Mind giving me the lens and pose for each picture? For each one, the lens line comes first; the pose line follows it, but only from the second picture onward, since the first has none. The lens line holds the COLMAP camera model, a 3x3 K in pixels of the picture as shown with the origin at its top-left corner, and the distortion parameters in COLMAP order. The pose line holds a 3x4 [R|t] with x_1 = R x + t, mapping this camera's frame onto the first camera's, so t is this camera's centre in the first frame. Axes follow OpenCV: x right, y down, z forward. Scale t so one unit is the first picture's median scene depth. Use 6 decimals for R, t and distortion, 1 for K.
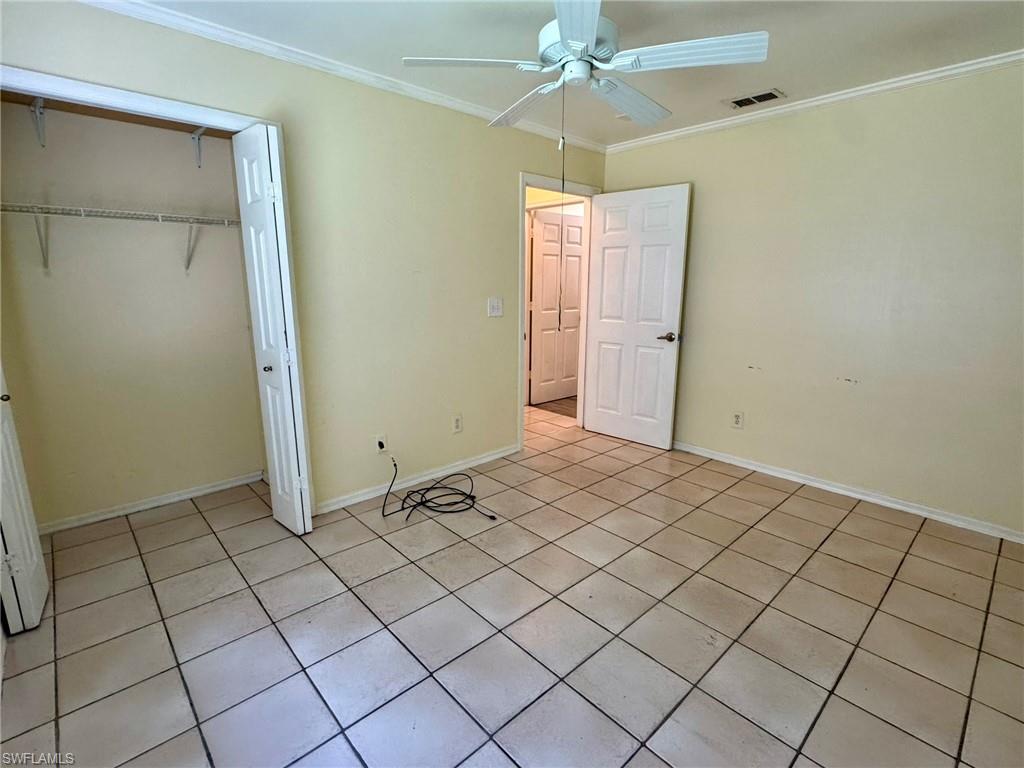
lens RADIAL K [[487.8, 0, 499.9], [0, 487.8, 379.0], [0, 0, 1]] dist [0.002763, -0.000057]
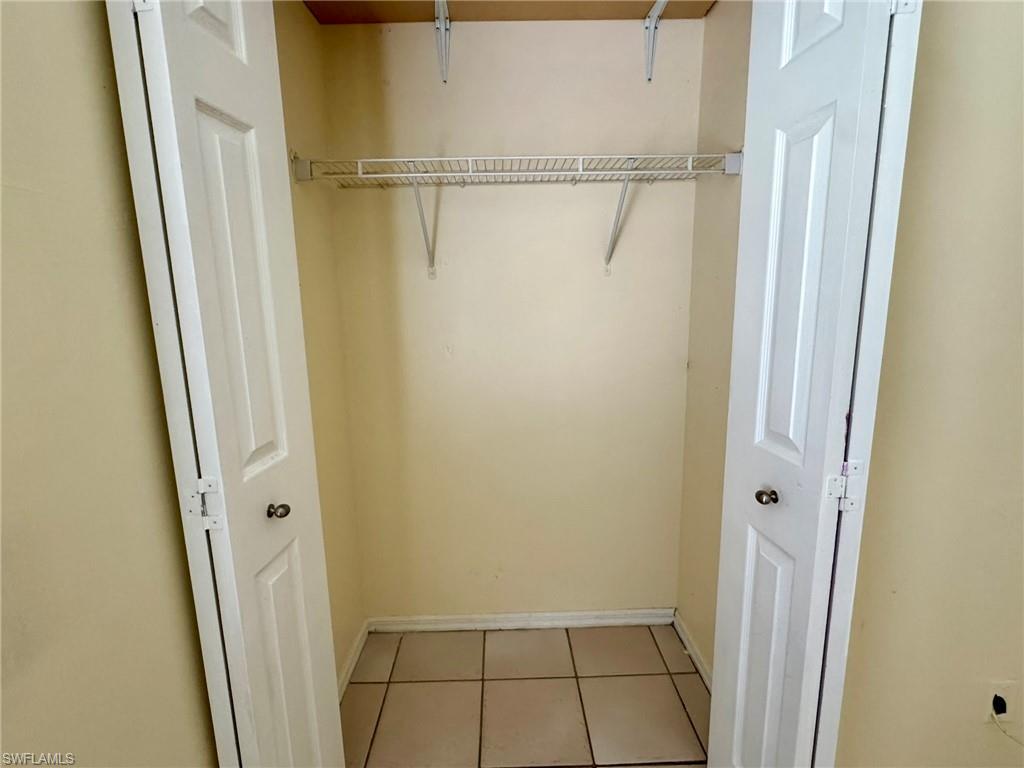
lens RADIAL K [[495.6, 0, 512.0], [0, 495.6, 384.0], [0, 0, 1]] dist [-0.000888, -0.000048]
pose [[0.753048, 0.106458, -0.649297, -0.340465], [-0.116179, 0.992832, 0.028040, -0.087354], [0.647628, 0.054319, 0.760018, 0.503930]]
